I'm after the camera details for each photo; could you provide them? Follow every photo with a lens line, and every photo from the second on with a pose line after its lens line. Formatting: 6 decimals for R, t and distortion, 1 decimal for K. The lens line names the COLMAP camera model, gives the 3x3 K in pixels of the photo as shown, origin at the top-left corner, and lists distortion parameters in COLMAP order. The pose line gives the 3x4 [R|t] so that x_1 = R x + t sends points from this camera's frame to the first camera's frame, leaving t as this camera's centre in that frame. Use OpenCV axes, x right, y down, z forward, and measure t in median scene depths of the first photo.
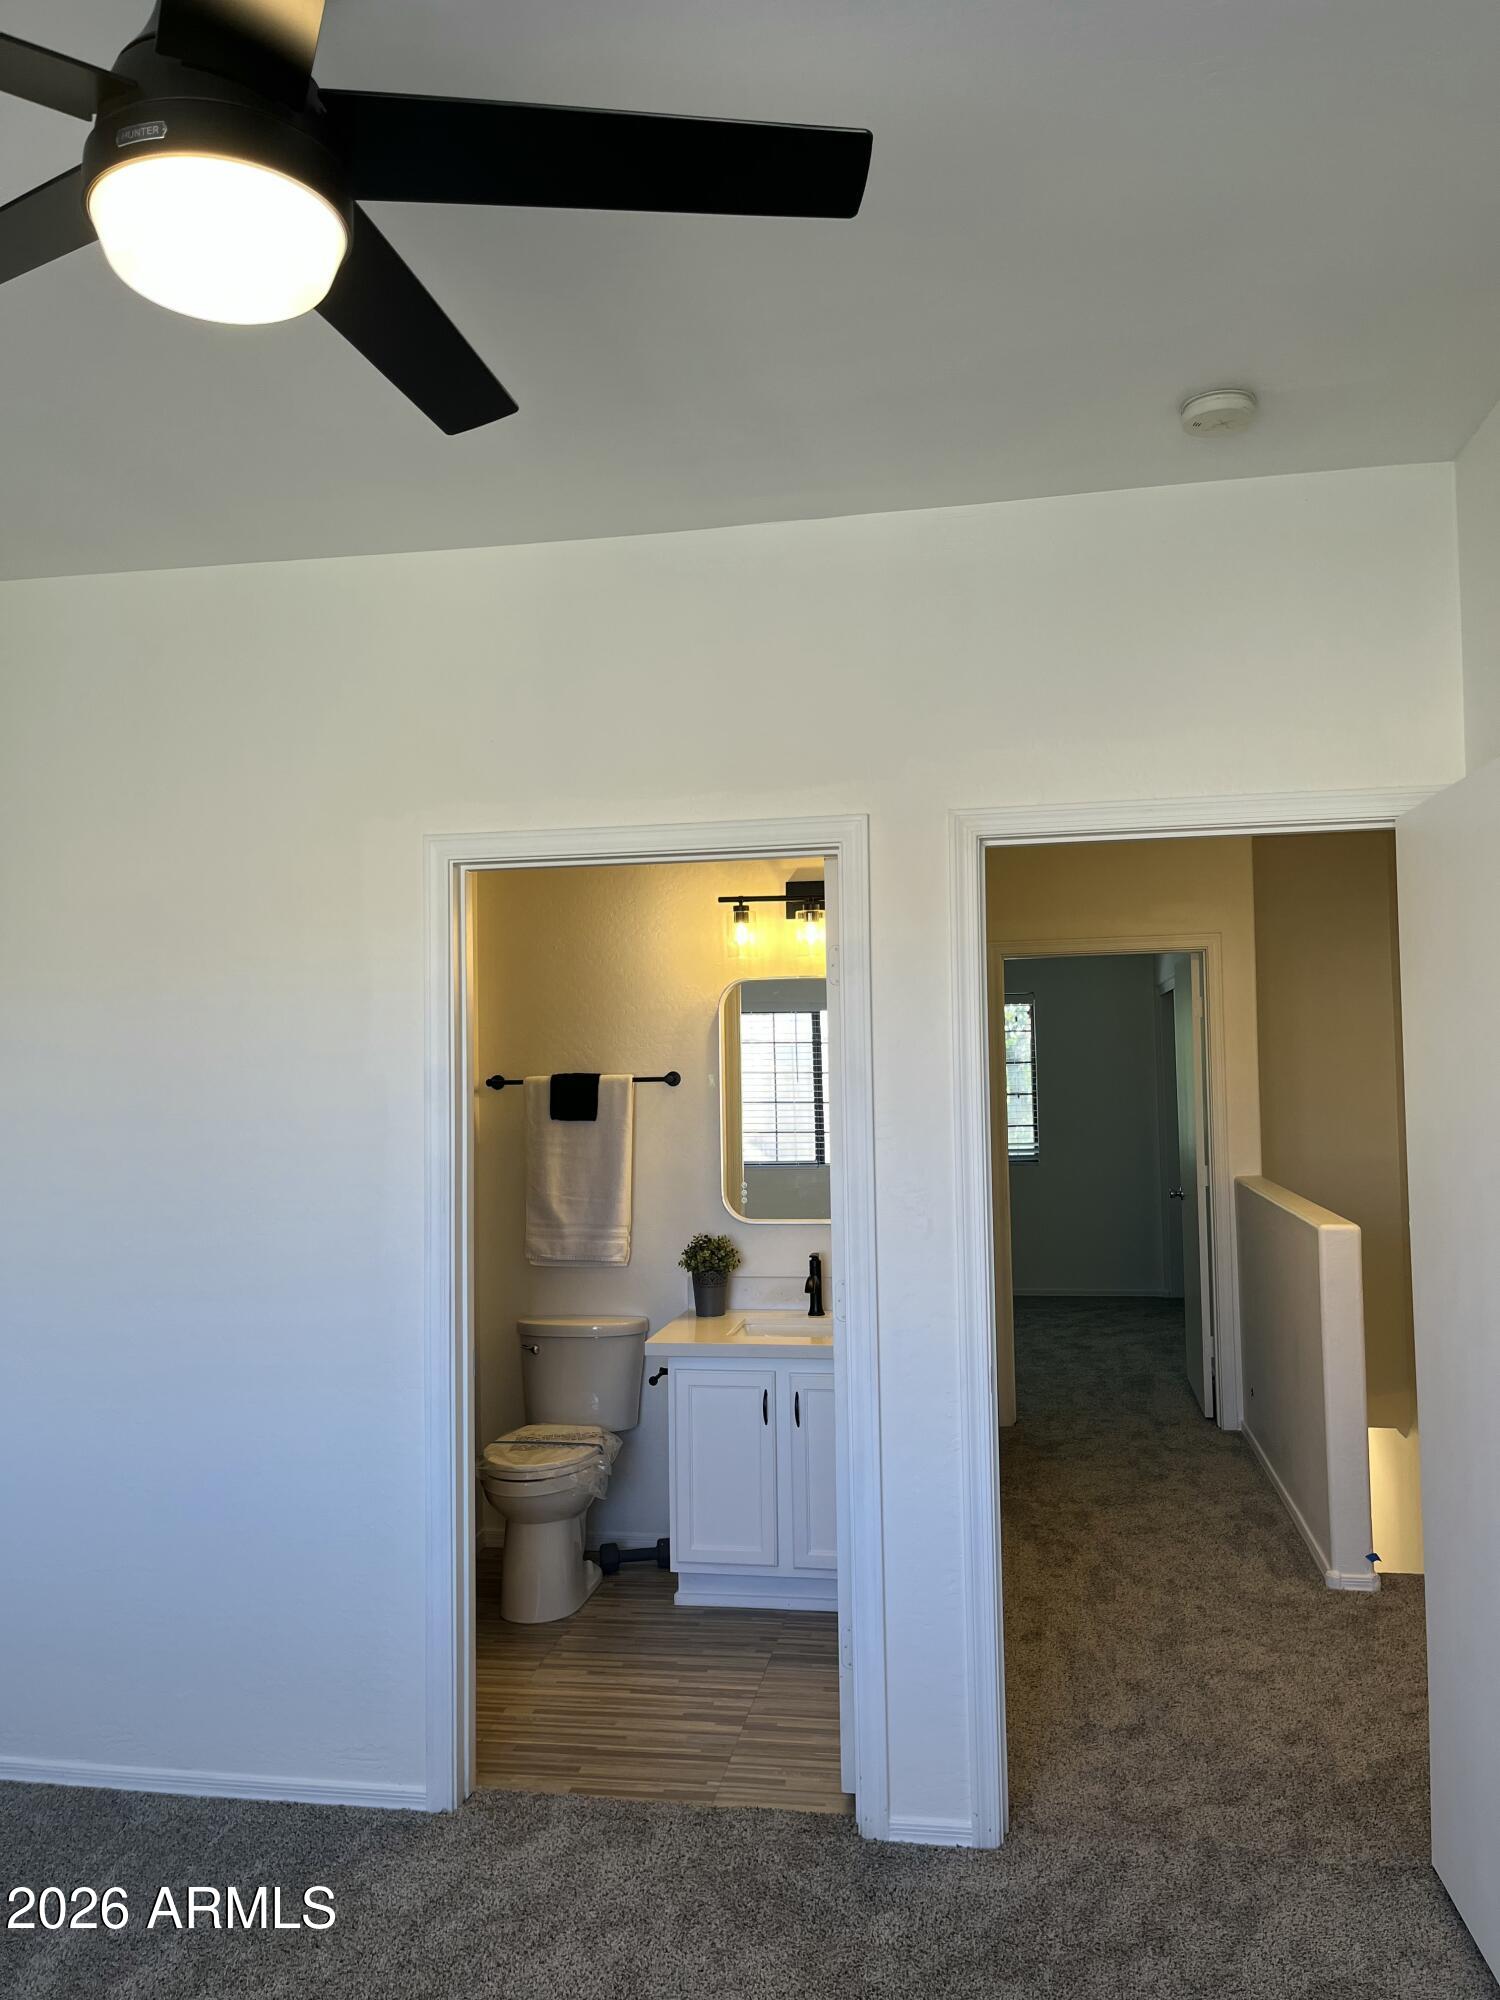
lens RADIAL K [[1511.4, 0, 760.4], [0, 1511.4, 989.3], [0, 0, 1]] dist [0.061875, -0.084877]
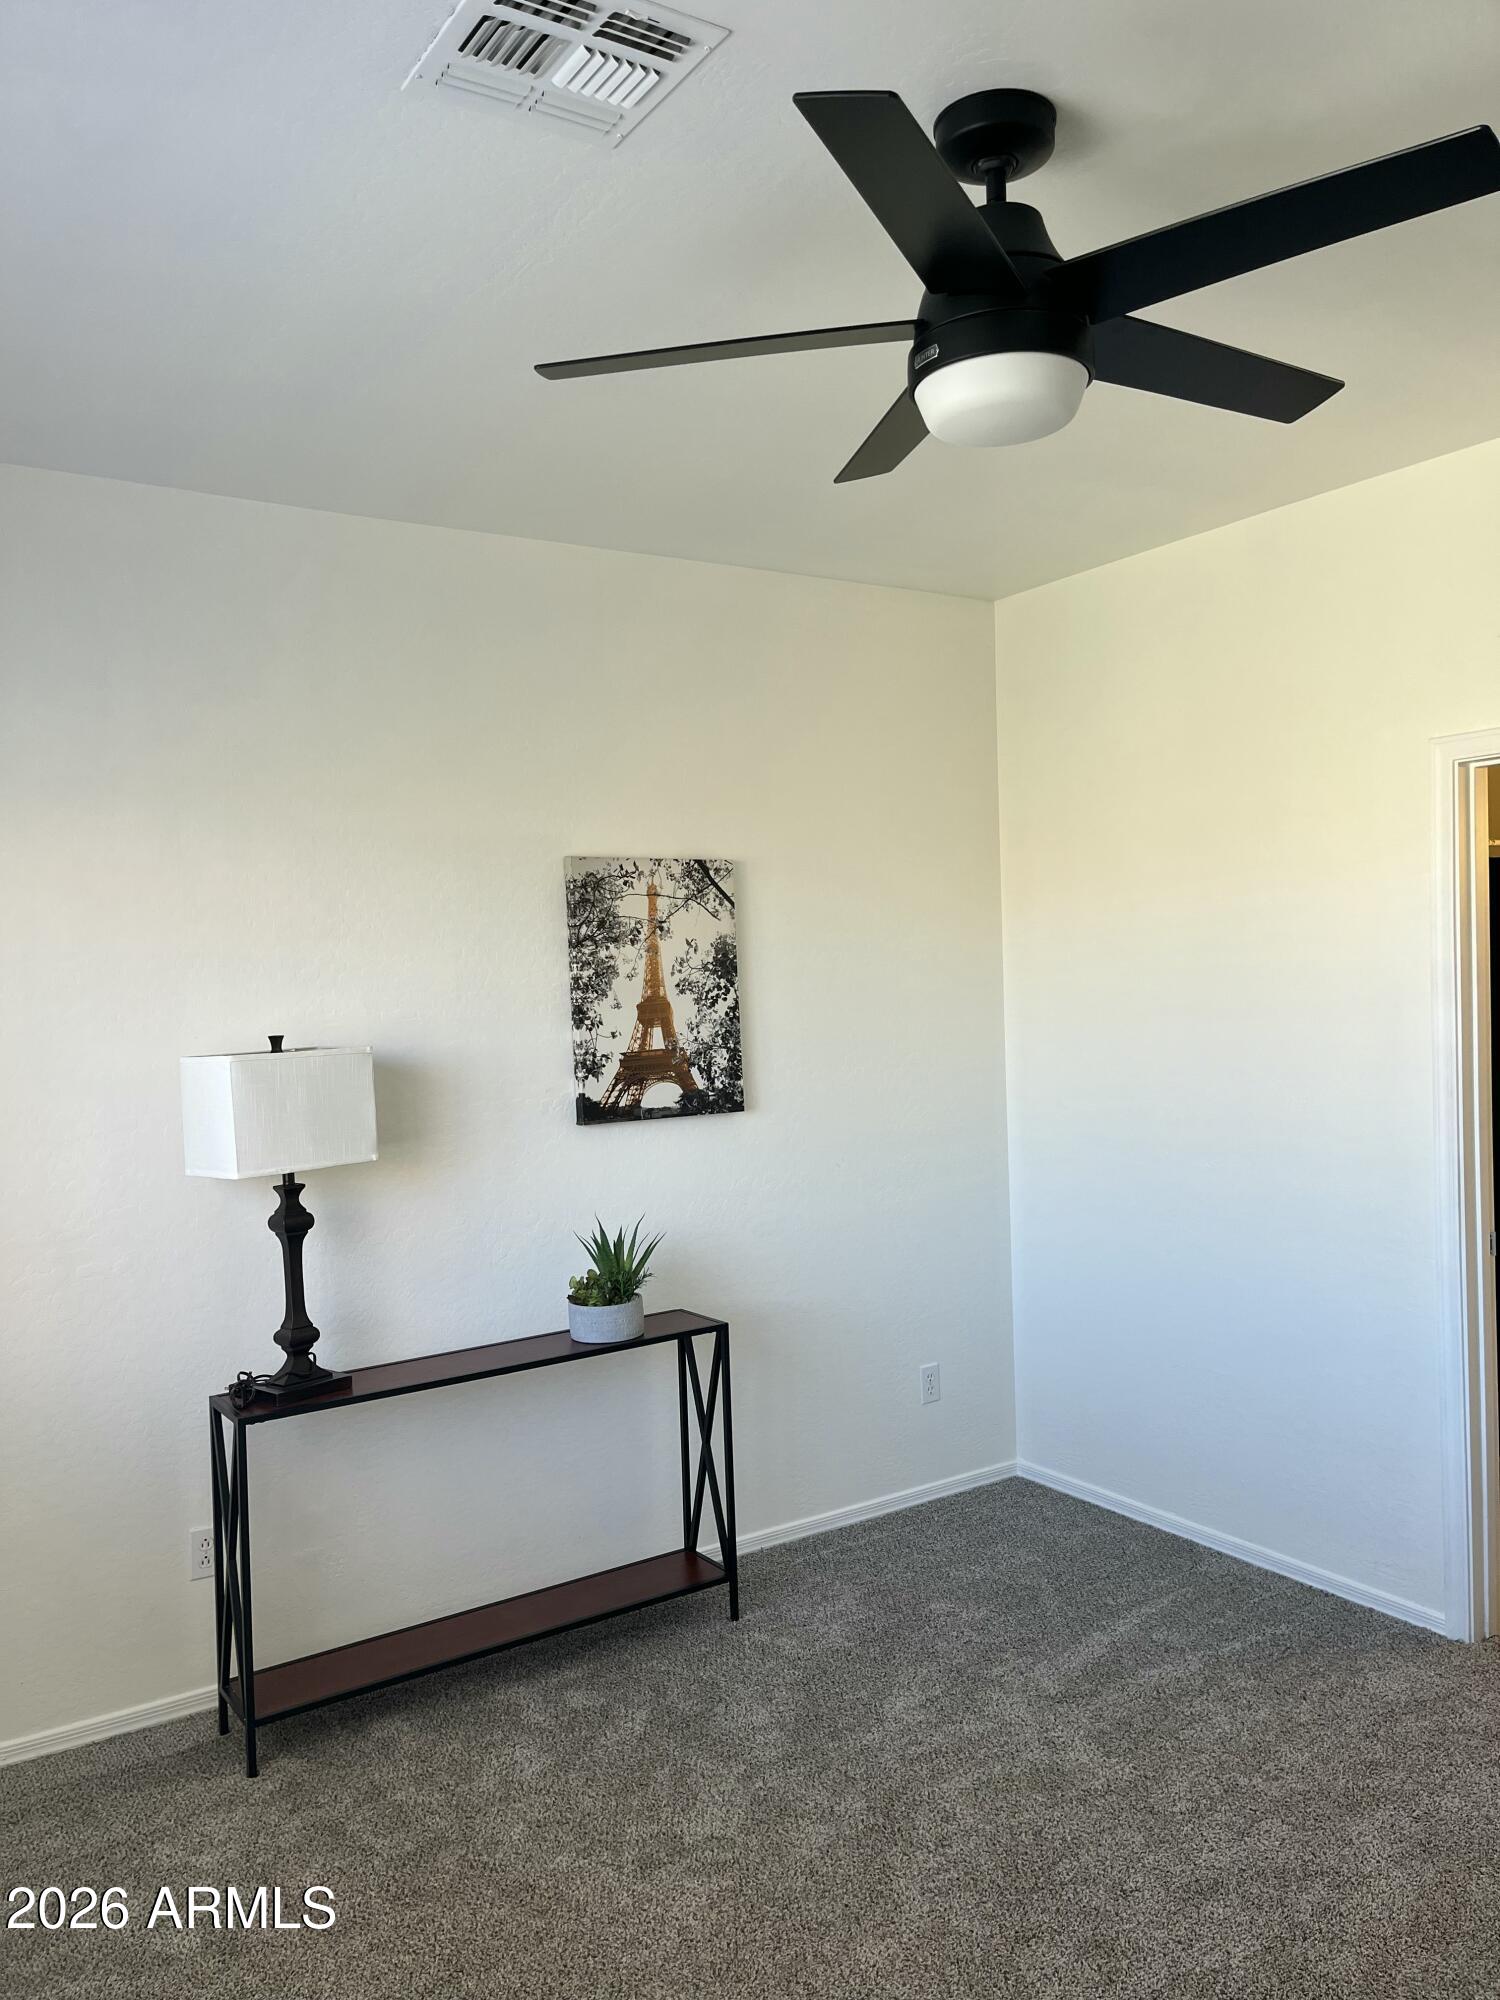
lens RADIAL K [[1511.4, 0, 742.9], [0, 1511.4, 1000.4], [0, 0, 1]] dist [0.061875, -0.084877]
pose [[0.687622, 0.013758, -0.725939, 0.236082], [0.057697, 0.995623, 0.073521, -0.029460], [0.723773, -0.092440, 0.683819, -0.079965]]
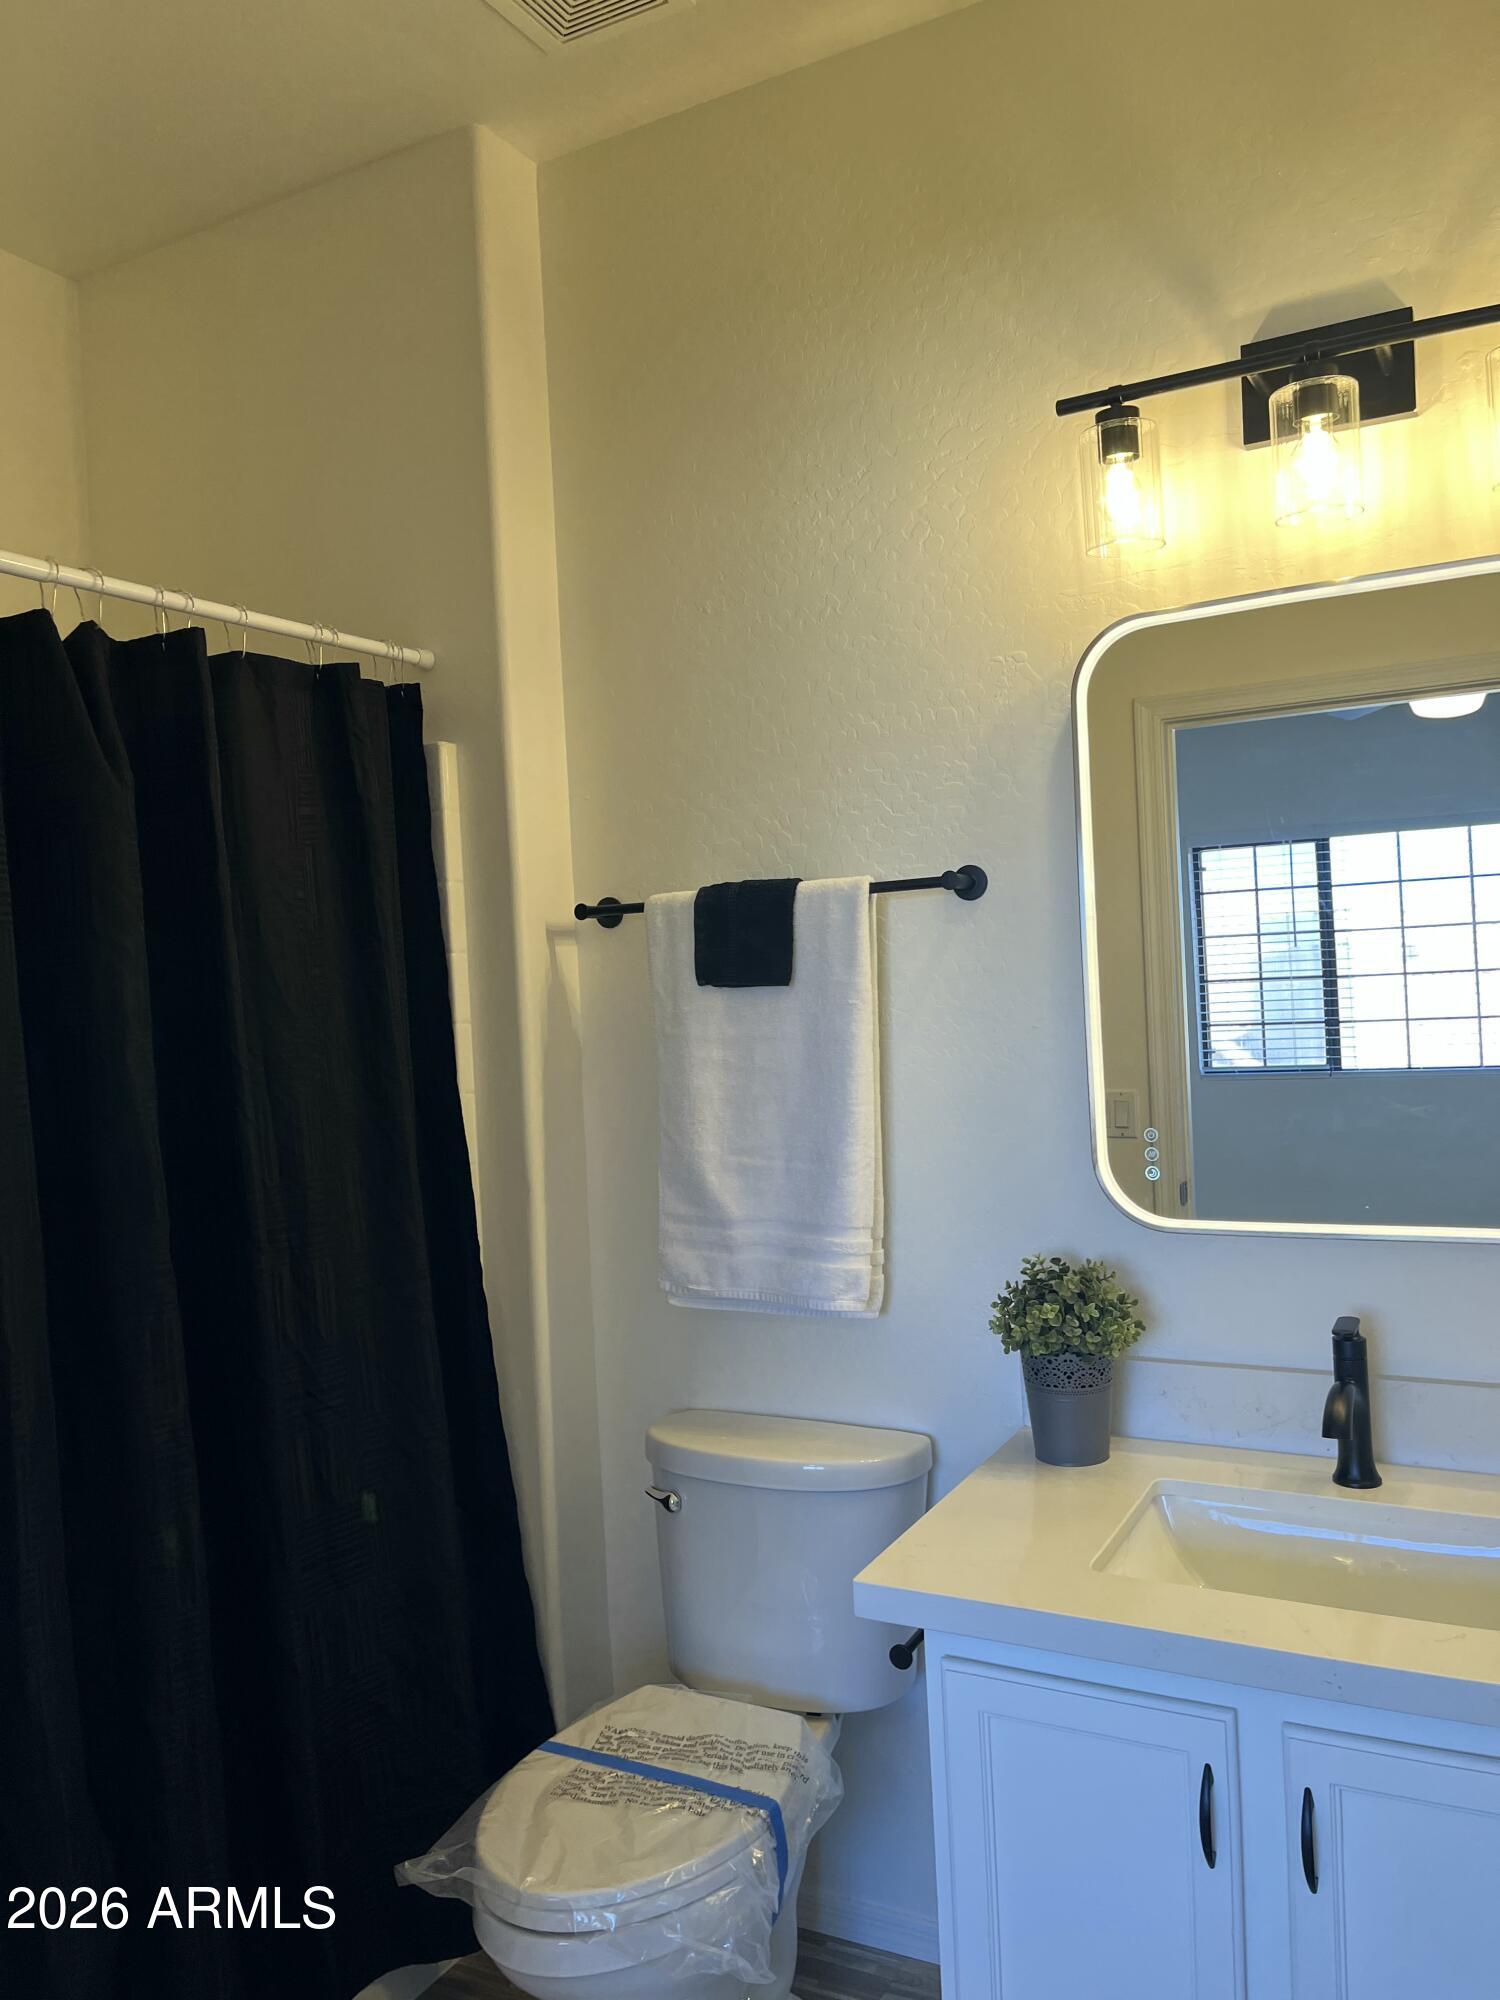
lens RADIAL K [[1511.4, 0, 736.2], [0, 1511.4, 983.5], [0, 0, 1]] dist [0.061875, -0.084877]
pose [[0.945935, -0.025914, -0.323320, 0.016572], [0.045288, 0.997591, 0.052540, 0.062630], [0.321179, -0.064342, 0.944830, 0.584065]]
